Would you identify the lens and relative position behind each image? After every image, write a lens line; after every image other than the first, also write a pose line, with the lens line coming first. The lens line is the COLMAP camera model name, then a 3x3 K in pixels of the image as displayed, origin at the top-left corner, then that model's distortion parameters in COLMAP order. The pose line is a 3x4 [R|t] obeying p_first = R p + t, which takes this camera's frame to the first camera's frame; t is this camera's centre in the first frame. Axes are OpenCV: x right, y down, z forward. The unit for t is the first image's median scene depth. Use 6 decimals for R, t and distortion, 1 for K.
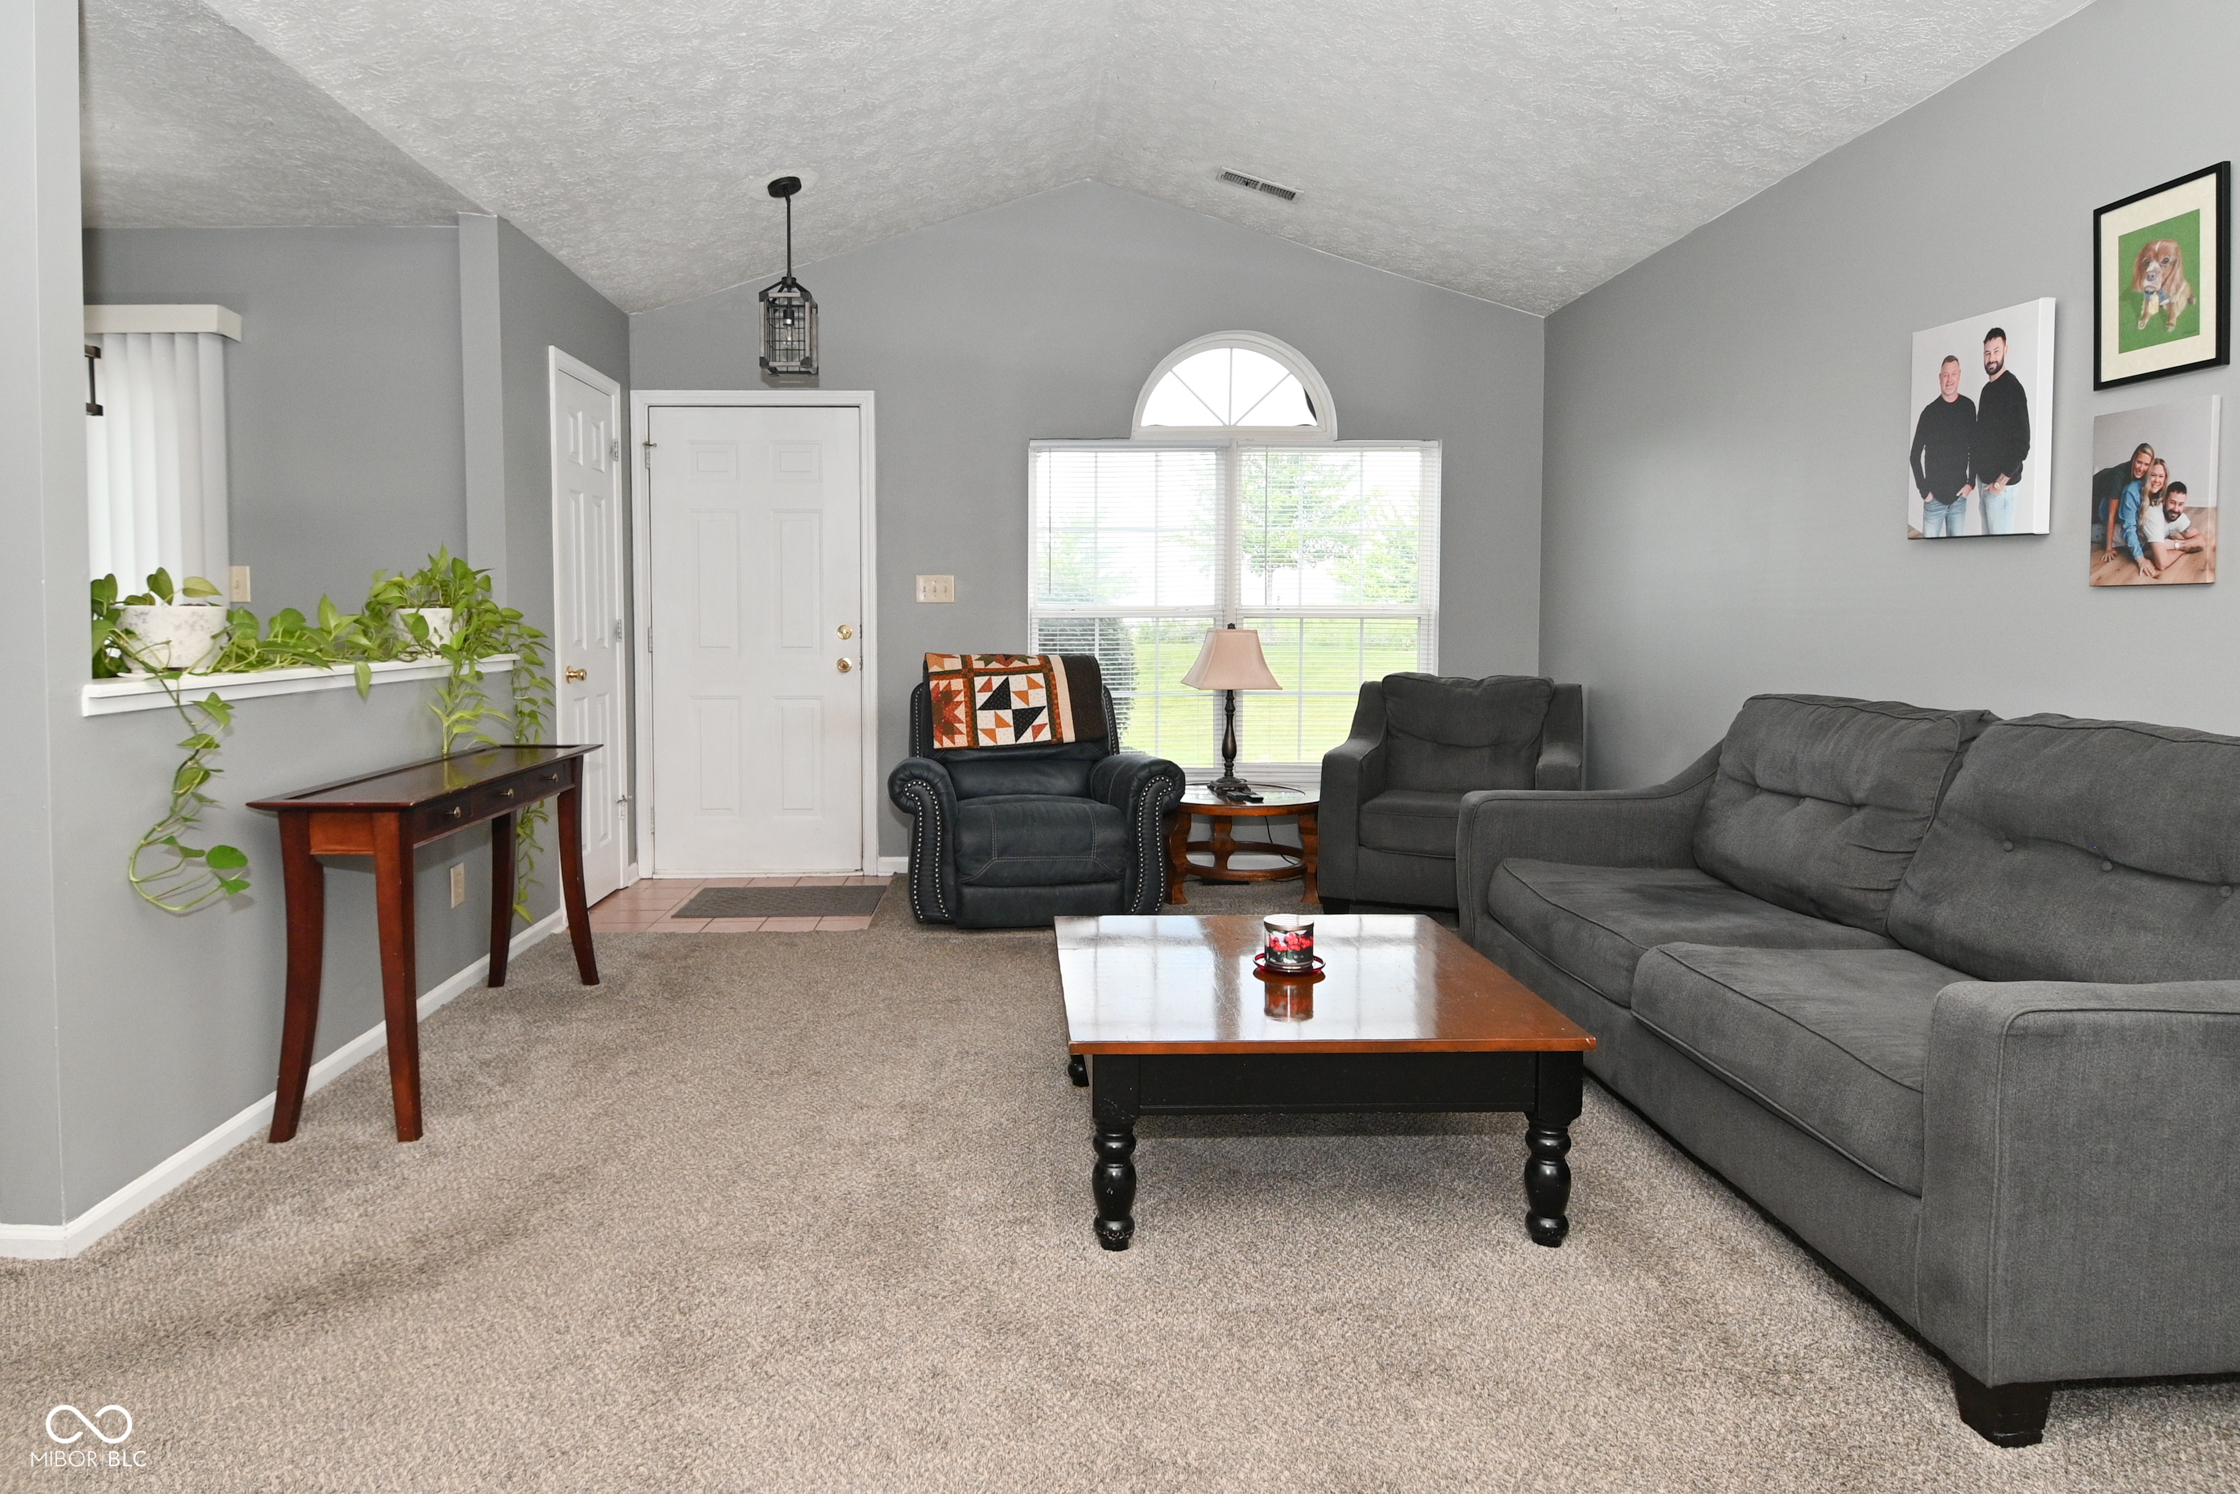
lens RADIAL K [[1269.4, 0, 1038.9], [0, 1269.4, 674.5], [0, 0, 1]] dist [0.014685, -0.023138]
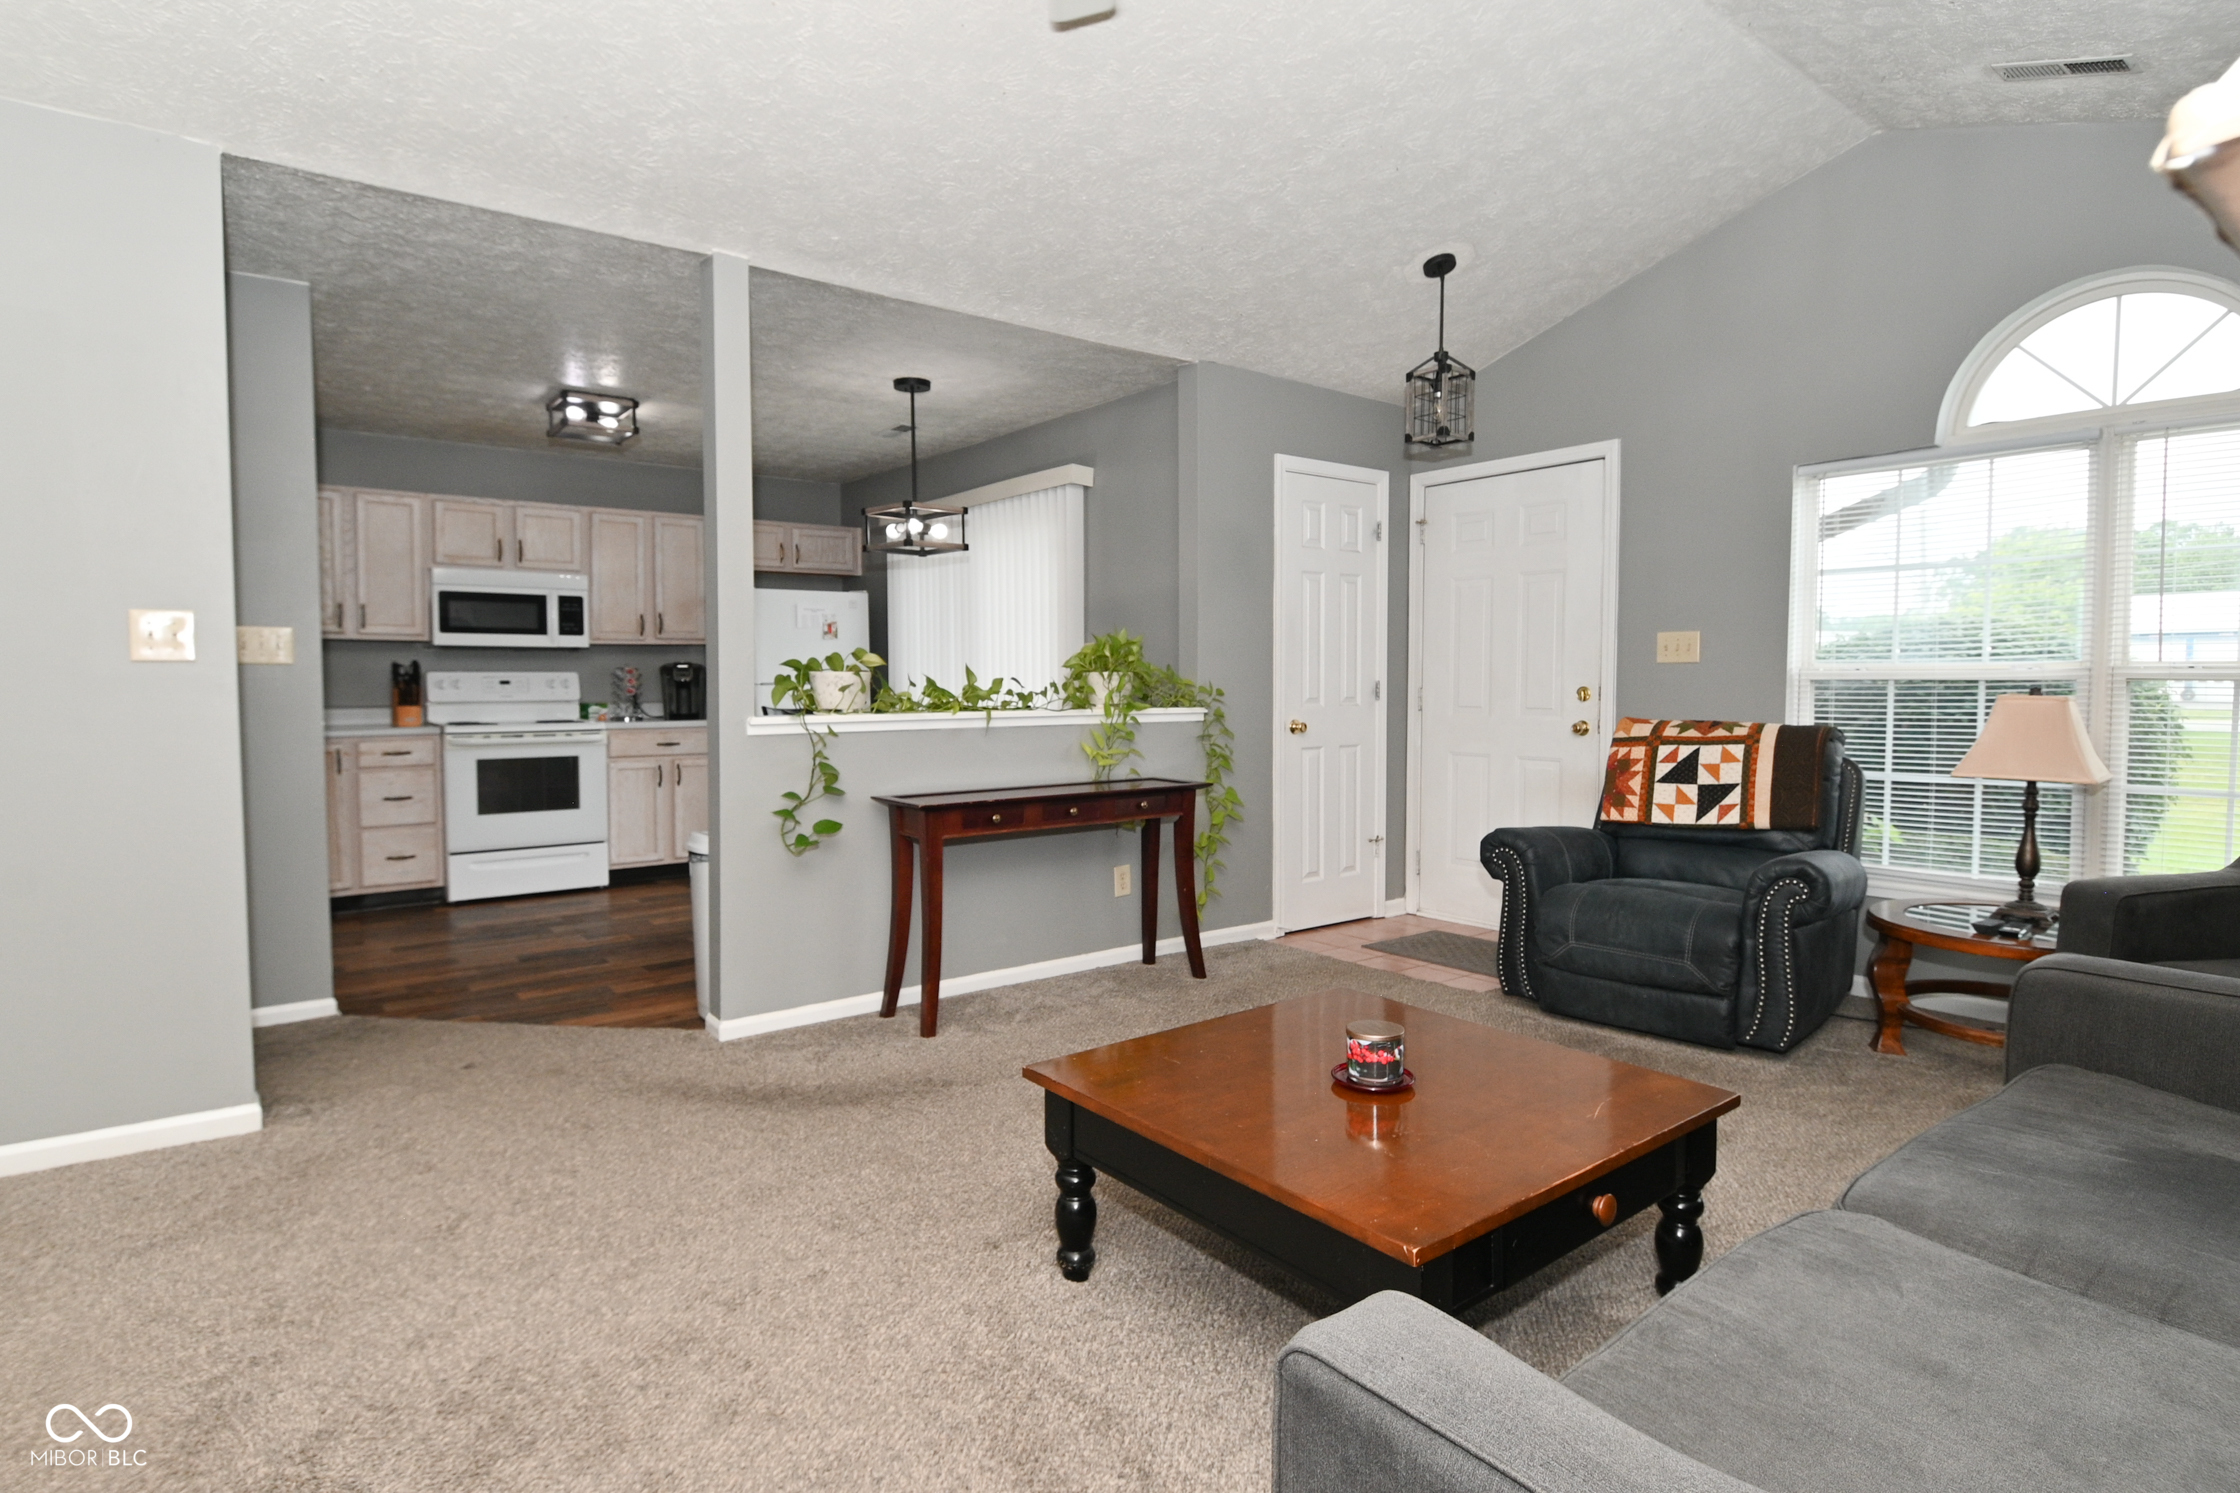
lens RADIAL K [[1182.5, 0, 1140.6], [0, 1182.5, 734.7], [0, 0, 1]] dist [0.016412, -0.027171]
pose [[0.608030, 0.038780, -0.792967, 0.680311], [-0.035764, 0.999130, 0.021440, -0.018300], [0.793108, 0.015323, 0.608888, 0.341290]]
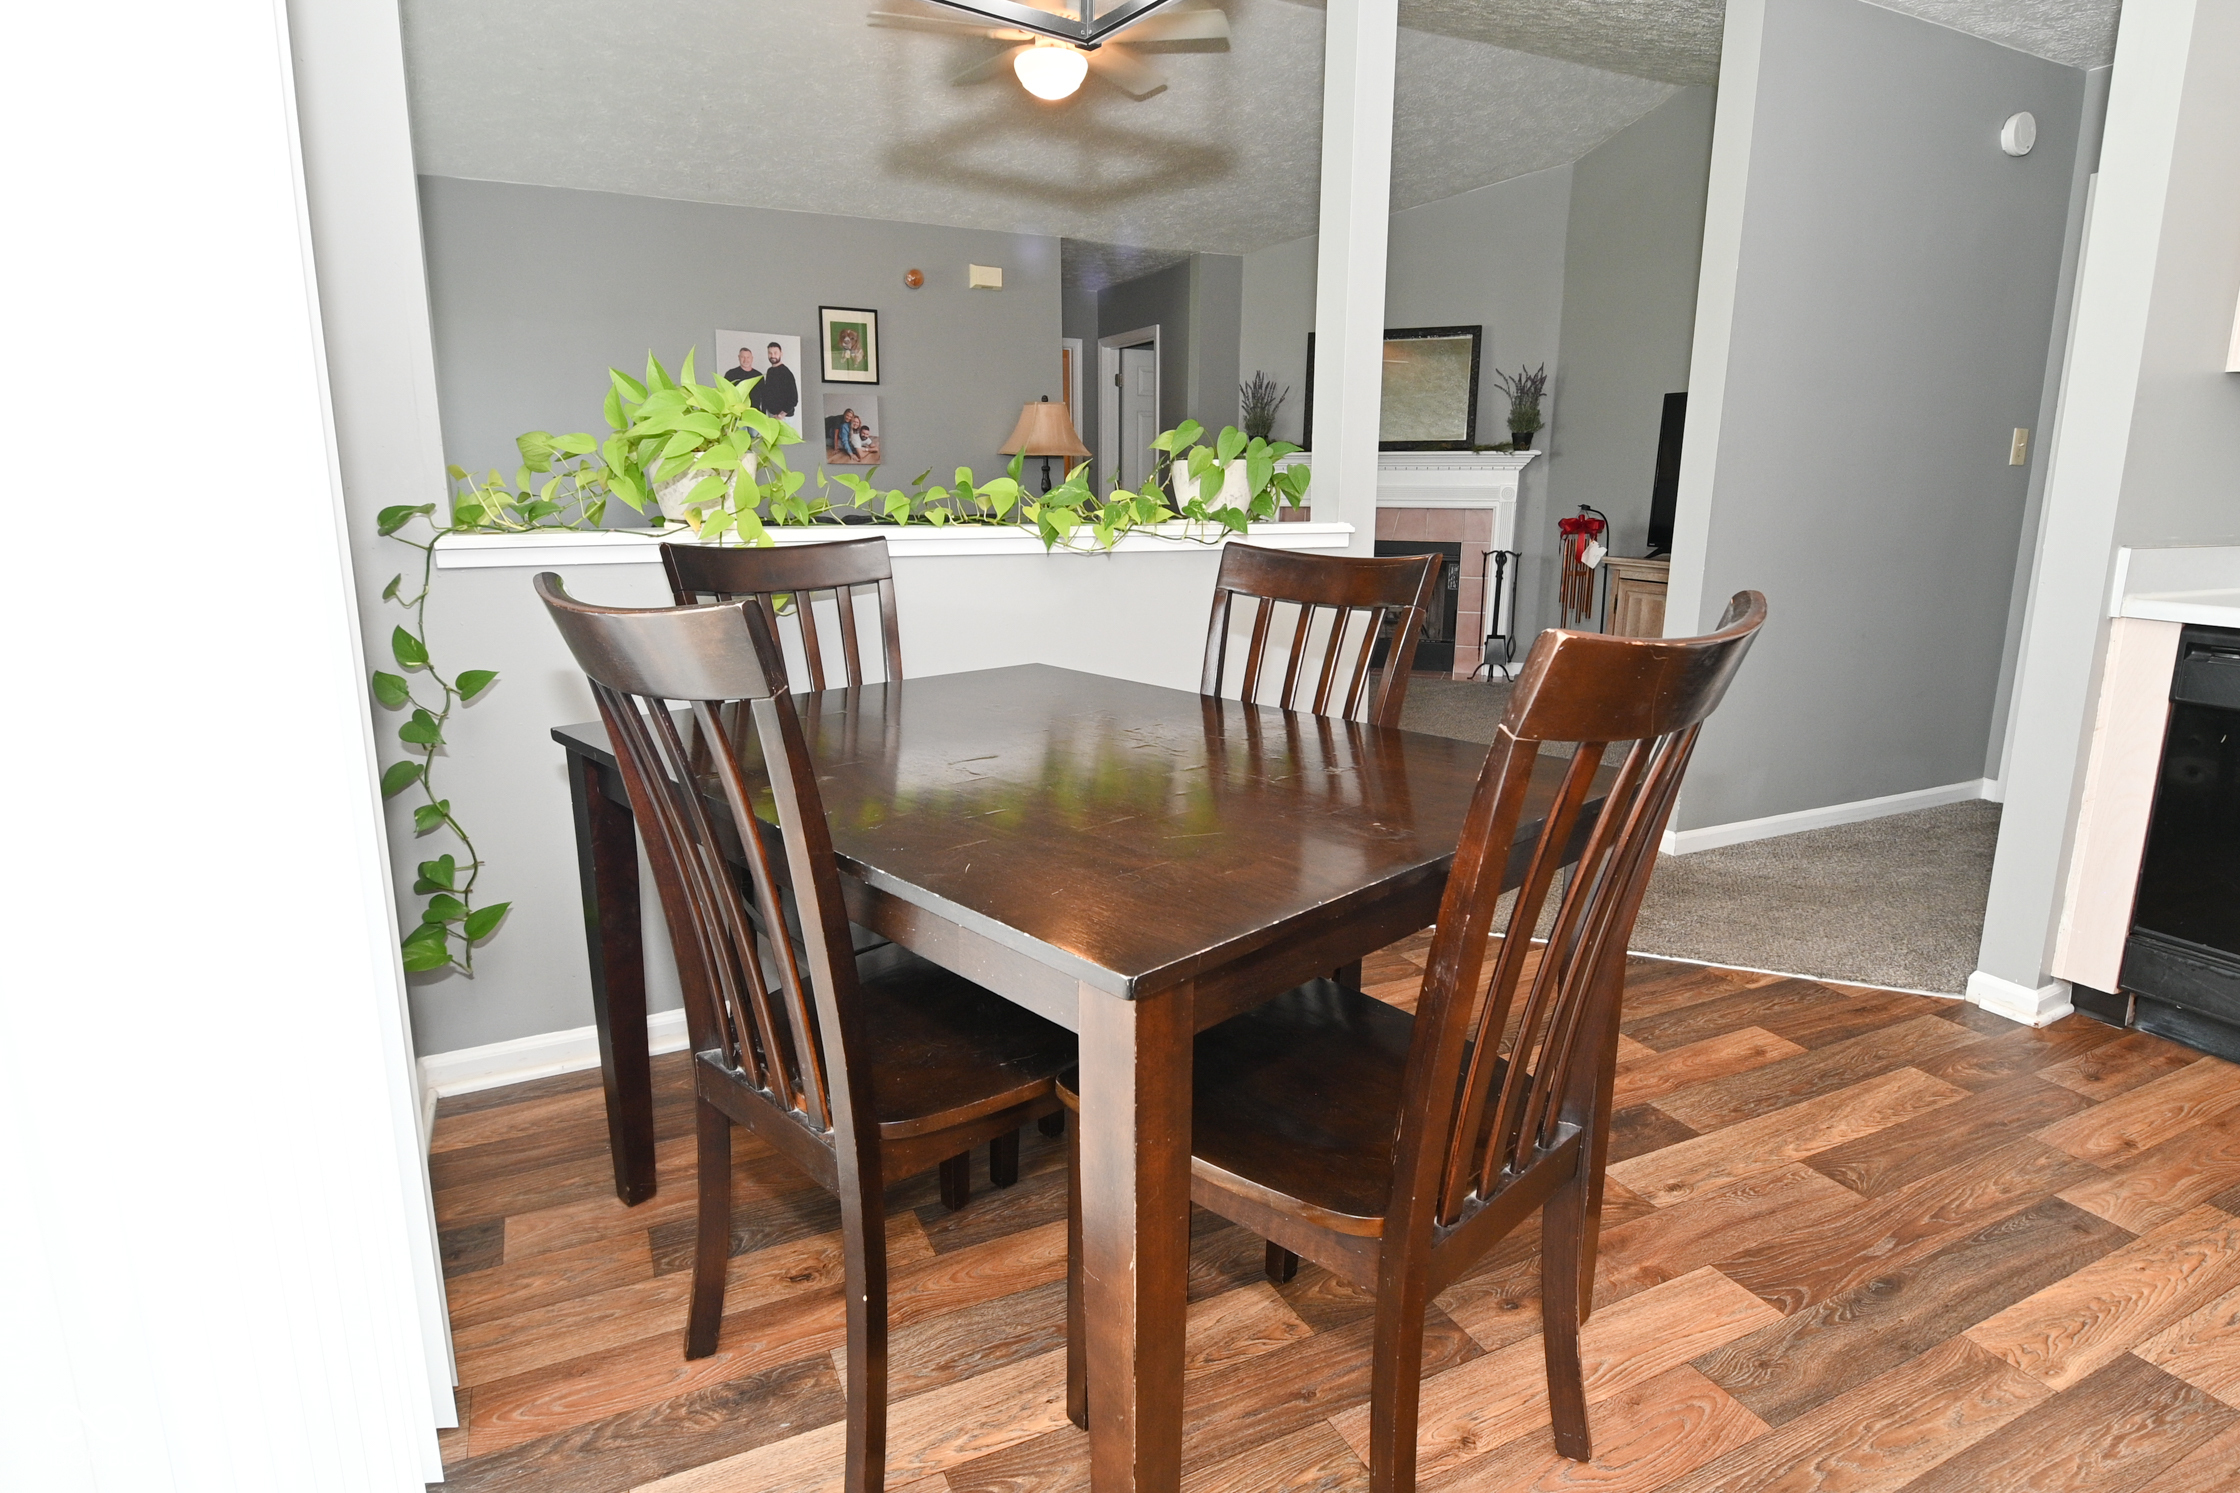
lens RADIAL K [[1182.5, 0, 1129.9], [0, 1182.5, 730.8], [0, 0, 1]] dist [0.016412, -0.027171]
pose [[-0.449516, -0.184382, 0.874036, -1.438490], [0.038981, 0.973484, 0.225409, -0.056725], [-0.892422, 0.135396, -0.430409, 1.427152]]
